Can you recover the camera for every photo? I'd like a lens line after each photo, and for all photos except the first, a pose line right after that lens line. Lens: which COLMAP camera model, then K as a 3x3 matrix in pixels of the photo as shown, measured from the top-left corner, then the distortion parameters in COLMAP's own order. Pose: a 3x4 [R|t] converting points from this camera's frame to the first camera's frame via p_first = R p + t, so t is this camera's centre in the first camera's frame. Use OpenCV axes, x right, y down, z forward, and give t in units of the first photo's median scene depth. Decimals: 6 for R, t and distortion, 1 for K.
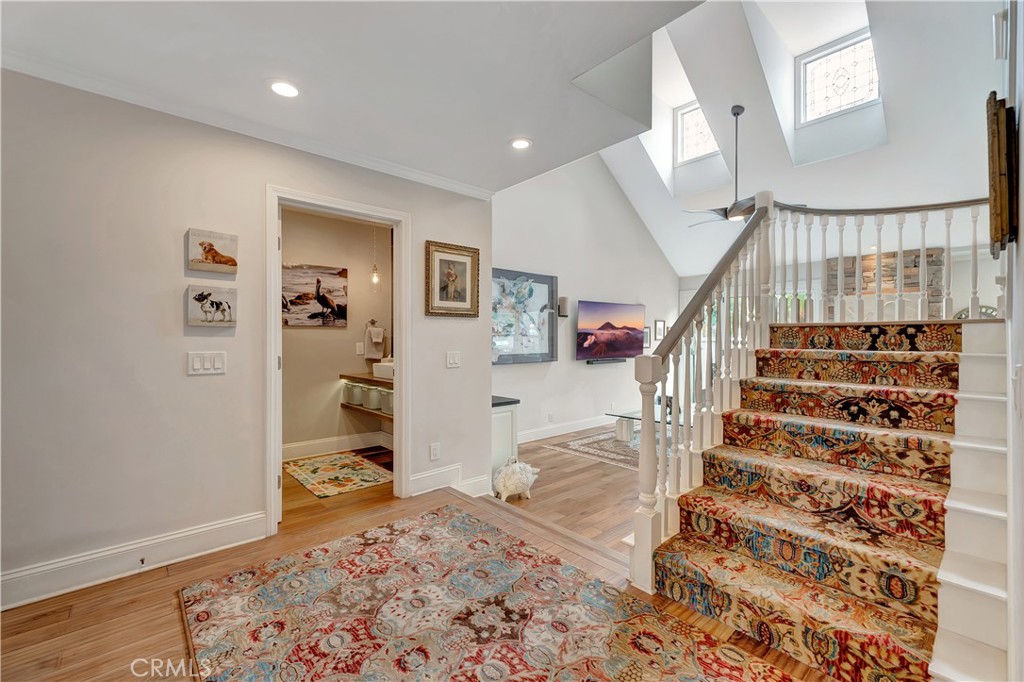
lens RADIAL K [[439.0, 0, 511.2], [0, 439.0, 330.9], [0, 0, 1]] dist [0.000262, -0.000425]
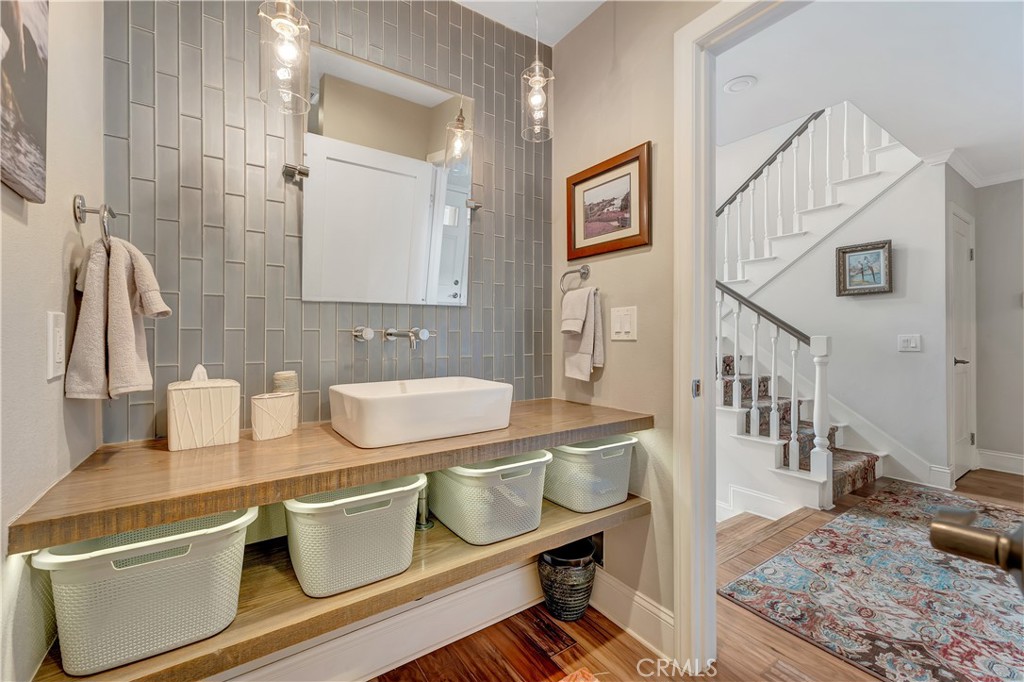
lens RADIAL K [[419.5, 0, 512.0], [0, 419.5, 341.0], [0, 0, 1]] dist [-0.000513, -0.000314]
pose [[0.126064, -0.015157, 0.991906, -1.041470], [-0.024576, 0.999529, 0.018397, 0.060956], [-0.991718, -0.026696, 0.125632, 1.700086]]
